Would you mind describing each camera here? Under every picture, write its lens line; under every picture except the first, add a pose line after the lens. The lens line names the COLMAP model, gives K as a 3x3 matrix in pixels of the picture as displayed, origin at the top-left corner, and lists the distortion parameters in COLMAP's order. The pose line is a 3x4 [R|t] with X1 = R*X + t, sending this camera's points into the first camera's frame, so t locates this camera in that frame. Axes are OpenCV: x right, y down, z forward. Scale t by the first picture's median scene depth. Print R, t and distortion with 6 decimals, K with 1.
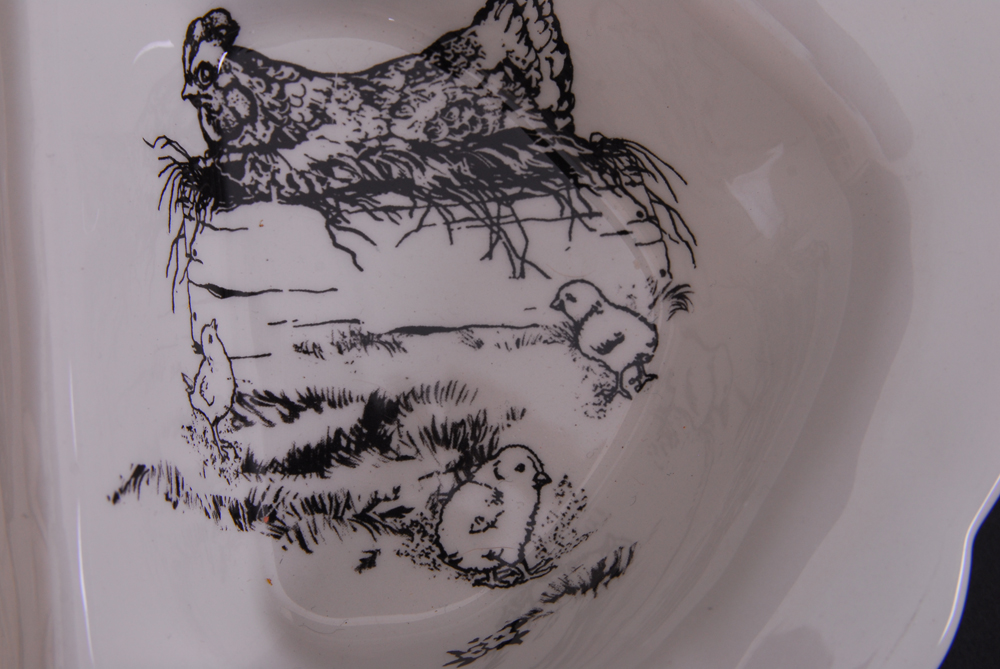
lens RADIAL K [[2059.5, 0, 500.0], [0, 2059.5, 334.5], [0, 0, 1]] dist [0.003476, 0.085460]
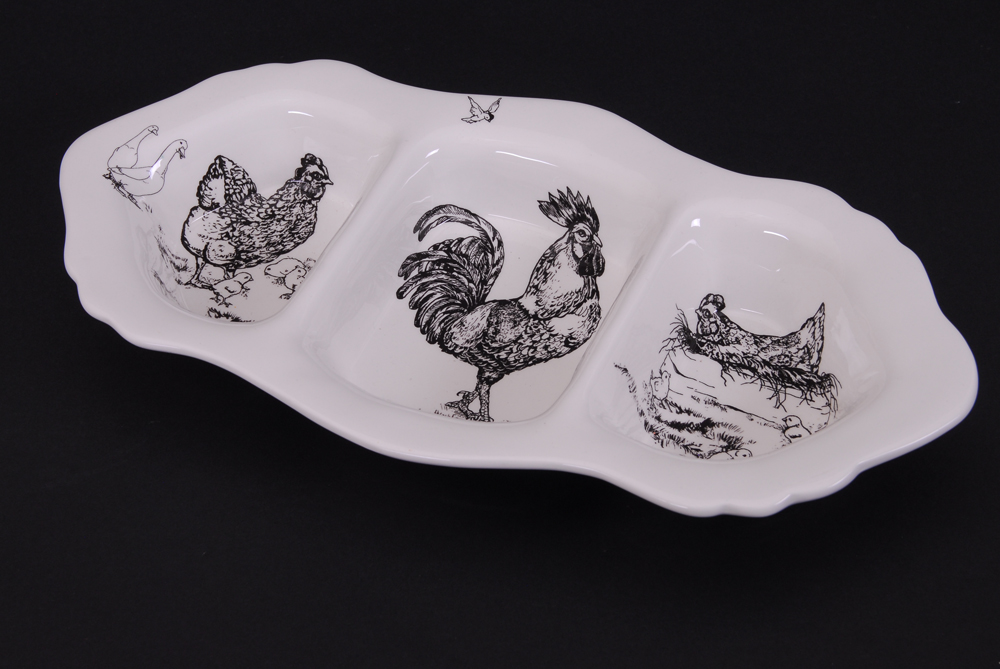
lens RADIAL K [[2059.5, 0, 500.0], [0, 2059.5, 334.5], [0, 0, 1]] dist [0.003476, 0.085460]
pose [[0.847675, 0.305652, -0.433616, 0.853981], [-0.477441, 0.795869, -0.372348, 1.087984], [0.231293, 0.522656, 0.820569, -1.381922]]
